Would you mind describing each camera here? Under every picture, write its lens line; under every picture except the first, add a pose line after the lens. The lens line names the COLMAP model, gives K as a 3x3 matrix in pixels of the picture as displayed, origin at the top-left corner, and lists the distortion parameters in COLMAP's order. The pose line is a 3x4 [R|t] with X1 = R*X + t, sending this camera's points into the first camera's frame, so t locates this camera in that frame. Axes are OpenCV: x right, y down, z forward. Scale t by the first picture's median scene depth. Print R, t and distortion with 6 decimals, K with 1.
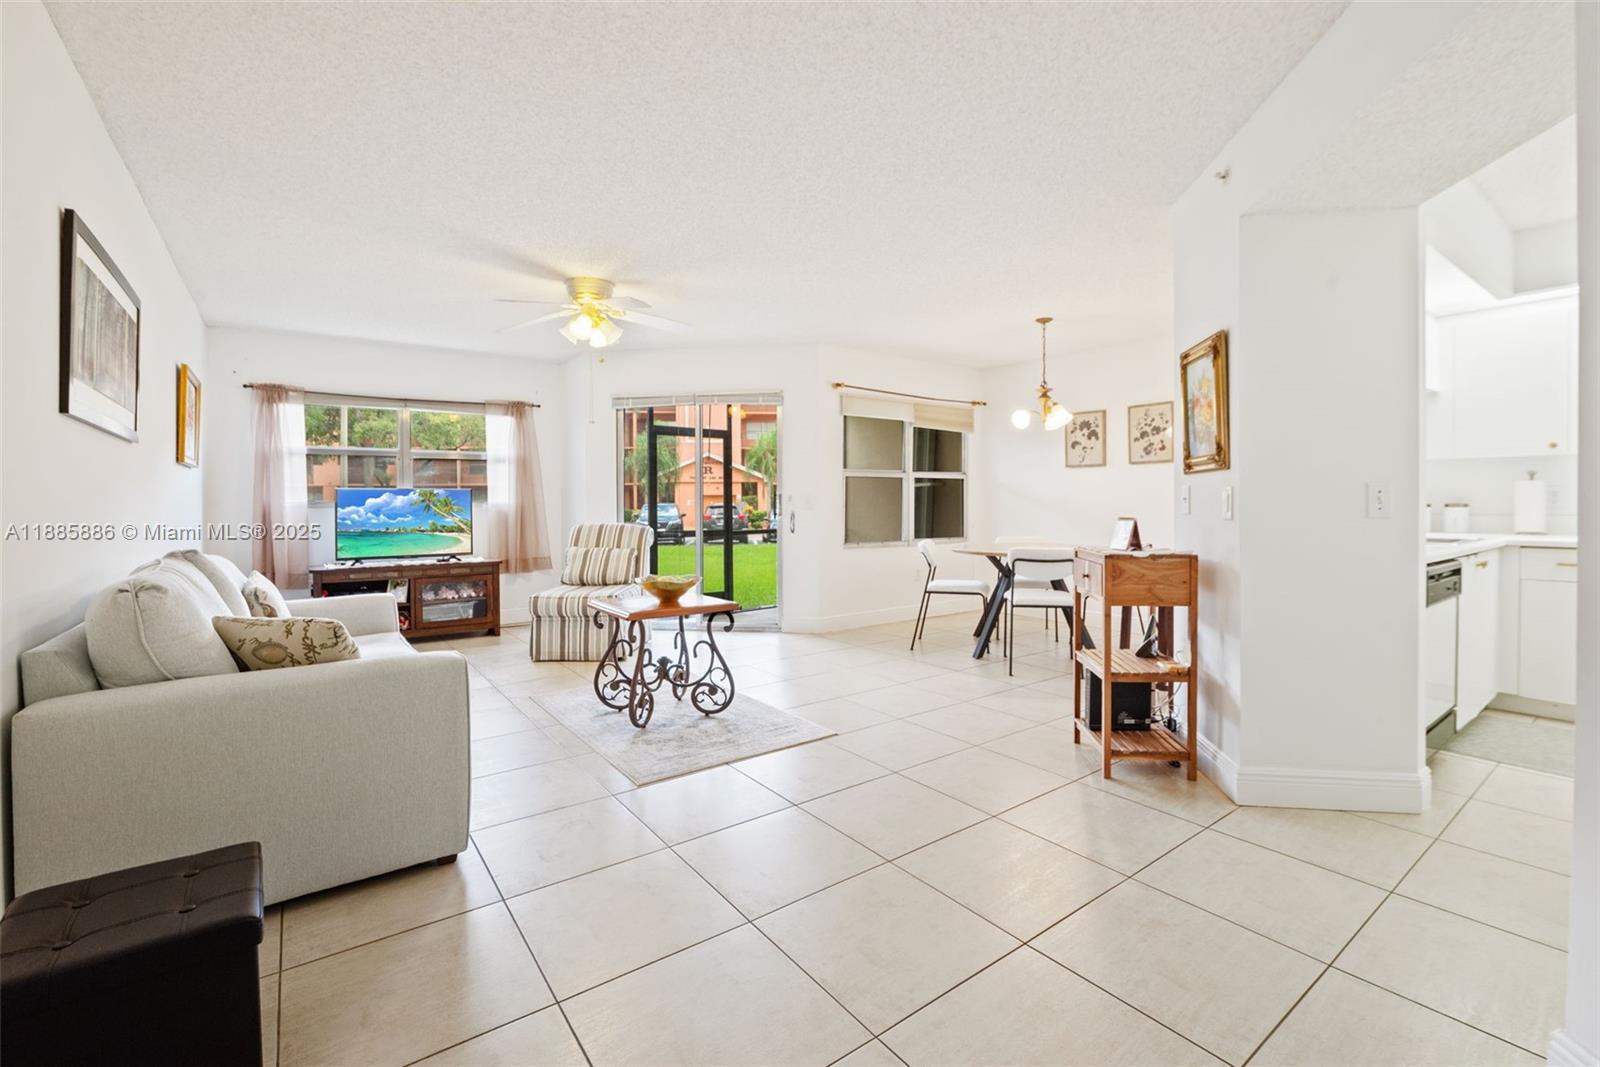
lens RADIAL K [[730.4, 0, 806.6], [0, 730.4, 510.0], [0, 0, 1]] dist [-0.003655, -0.000516]
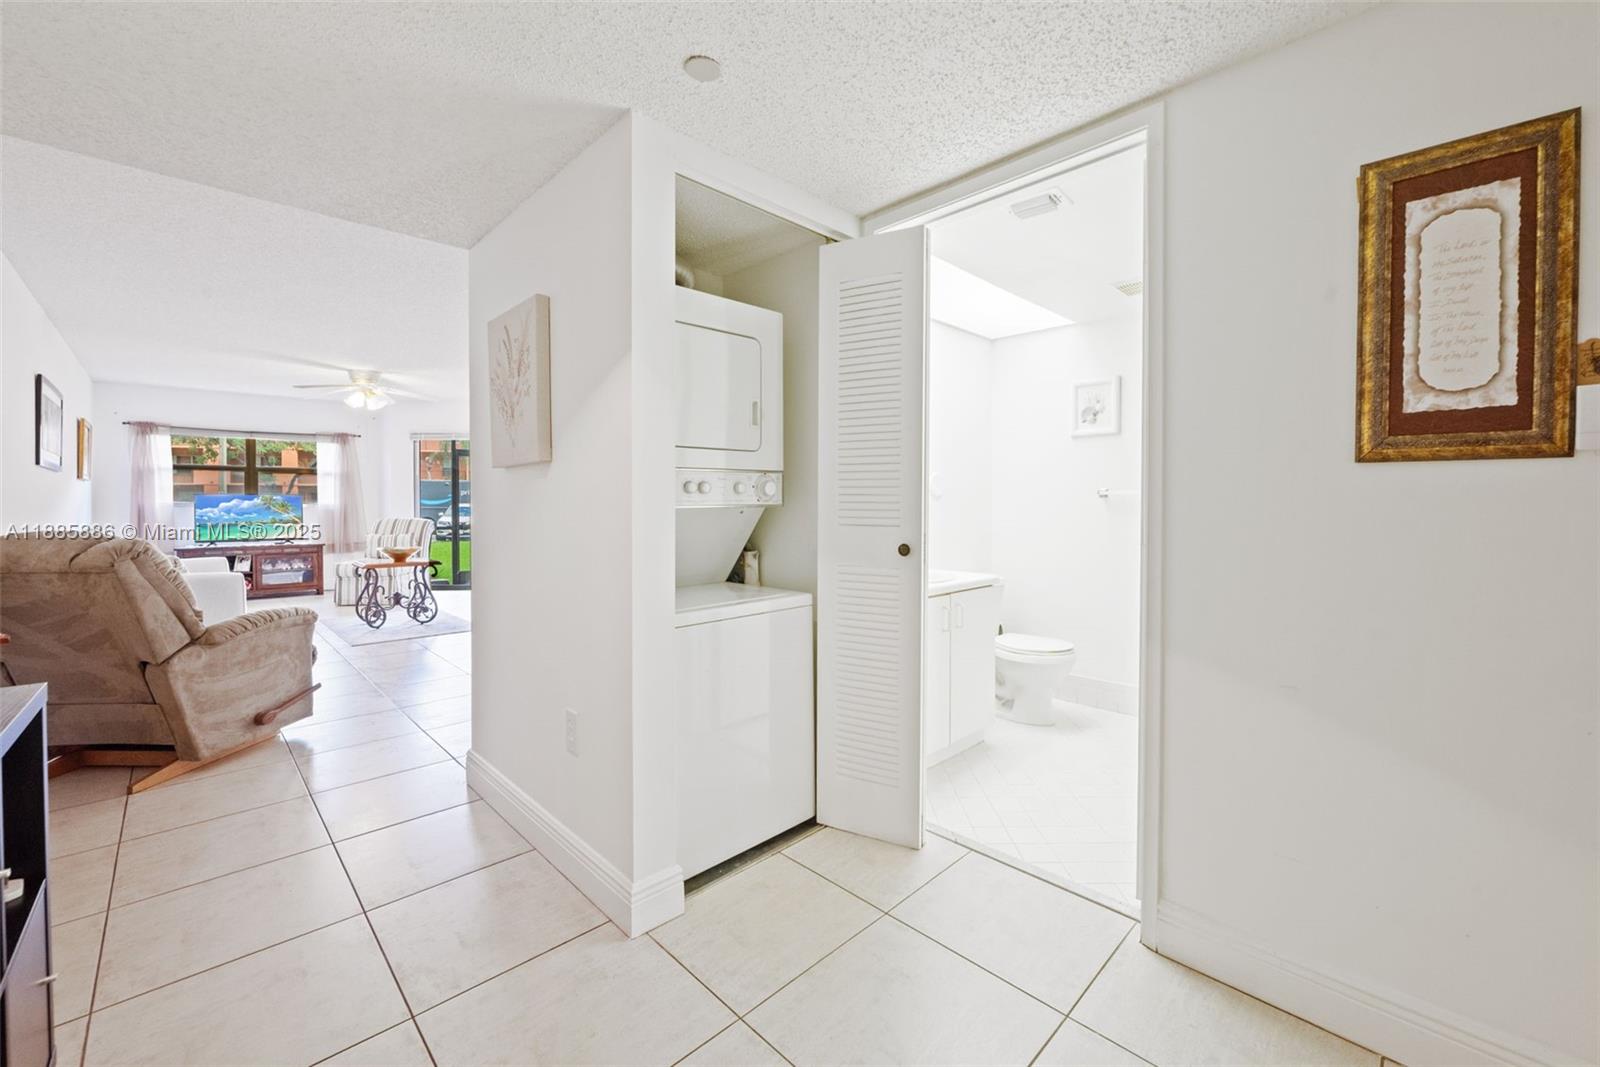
lens RADIAL K [[640.4, 0, 792.0], [0, 640.4, 514.4], [0, 0, 1]] dist [-0.001934, -0.000160]
pose [[0.987604, 0.004086, 0.156915, 0.334022], [-0.005055, 0.999971, 0.005779, -0.001136], [-0.156887, -0.006501, 0.987595, -0.452264]]
